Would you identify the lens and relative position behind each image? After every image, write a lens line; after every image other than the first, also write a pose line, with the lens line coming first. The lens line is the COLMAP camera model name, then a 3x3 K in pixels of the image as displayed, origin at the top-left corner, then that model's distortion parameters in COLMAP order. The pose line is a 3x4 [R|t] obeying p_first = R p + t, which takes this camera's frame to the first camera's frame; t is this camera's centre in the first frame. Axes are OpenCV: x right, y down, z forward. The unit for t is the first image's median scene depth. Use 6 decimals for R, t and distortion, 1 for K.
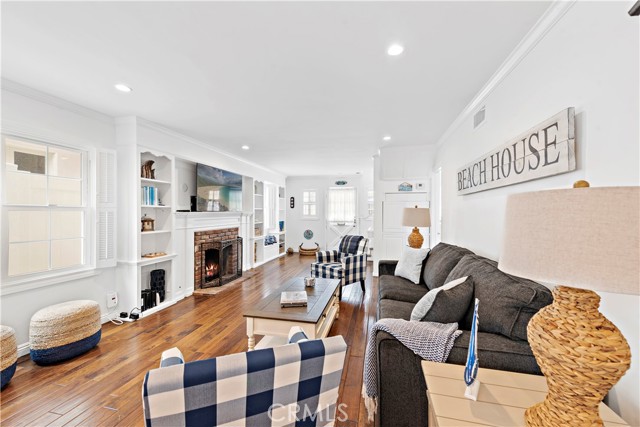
lens RADIAL K [[250.3, 0, 320.0], [0, 250.3, 213.5], [0, 0, 1]] dist [0.011357, -0.000242]
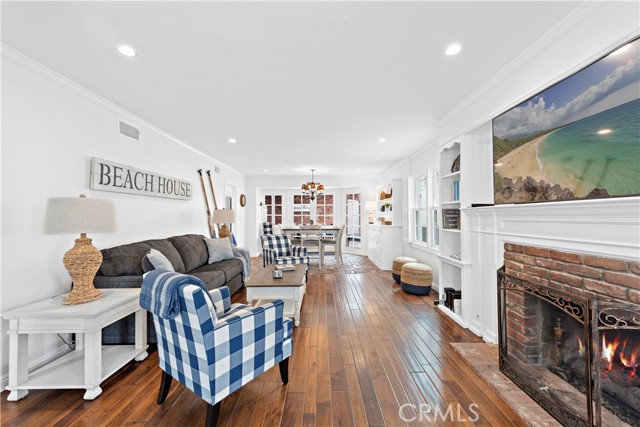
lens RADIAL K [[250.3, 0, 320.0], [0, 250.3, 213.5], [0, 0, 1]] dist [0.011357, -0.000242]
pose [[-0.975471, 0.003287, -0.220105, 0.012238], [0.005299, 0.999949, -0.008550, 0.013444], [0.220066, -0.009507, -0.975439, 1.408959]]
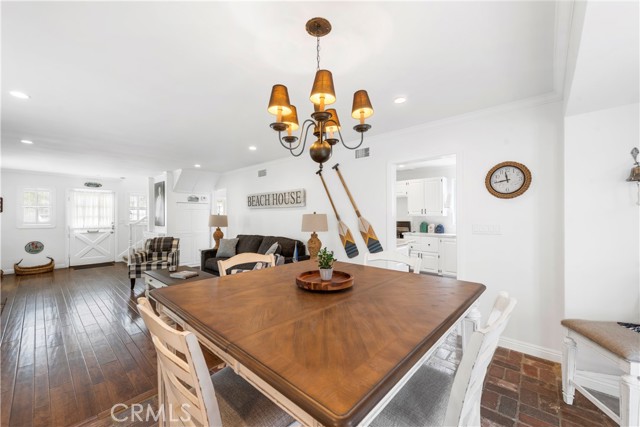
lens RADIAL K [[254.3, 0, 320.0], [0, 254.3, 213.5], [0, 0, 1]] dist [0.009947, -0.000049]
pose [[0.482224, 0.007701, 0.876014, -0.606069], [0.006955, 0.999896, -0.012618, -0.006529], [-0.876021, 0.012177, 0.482120, -0.273993]]
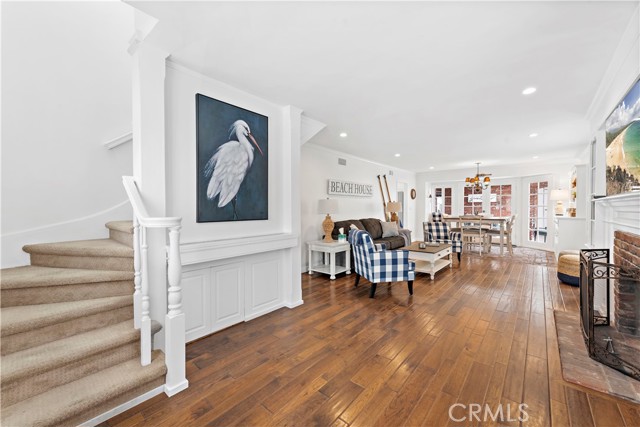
lens RADIAL K [[250.3, 0, 320.0], [0, 250.3, 213.5], [0, 0, 1]] dist [0.011357, -0.000242]
pose [[-0.882411, -0.008356, 0.470405, -0.149861], [0.003926, 0.999677, 0.025122, 0.014070], [-0.470463, 0.024015, -0.882093, 1.843509]]
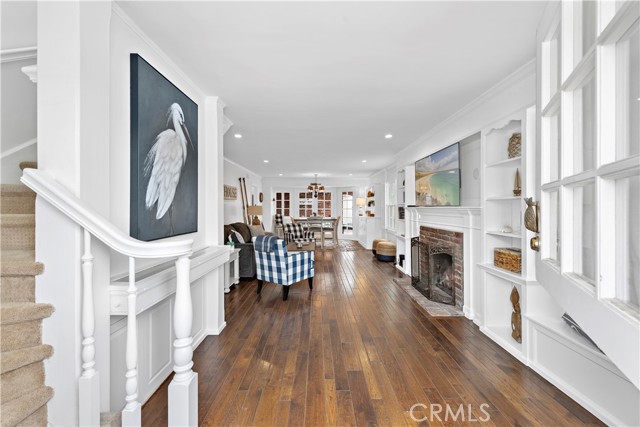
lens RADIAL K [[253.1, 0, 320.3], [0, 253.1, 209.4], [0, 0, 1]] dist [0.008243, -0.000176]
pose [[-0.971969, 0.005278, -0.235048, 0.168728], [0.003145, 0.999950, 0.009451, -0.006501], [0.235086, 0.008447, -0.971938, 1.911630]]
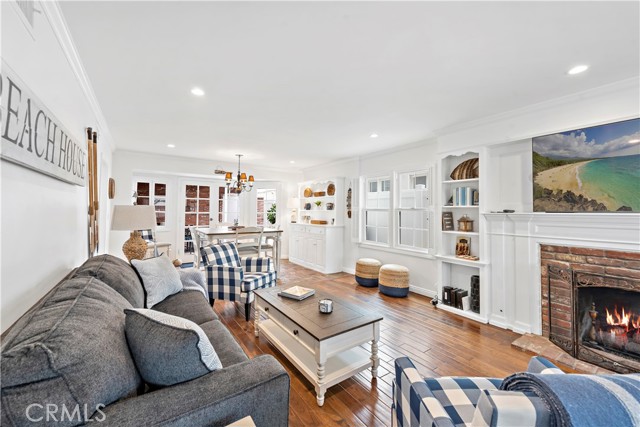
lens RADIAL K [[256.5, 0, 319.1], [0, 256.5, 203.1], [0, 0, 1]] dist [0.008380, -0.000107]
pose [[-0.674870, -0.025774, -0.737486, 0.362997], [-0.007466, 0.999577, -0.028102, -0.007693], [0.737899, -0.013460, -0.674777, 1.002165]]
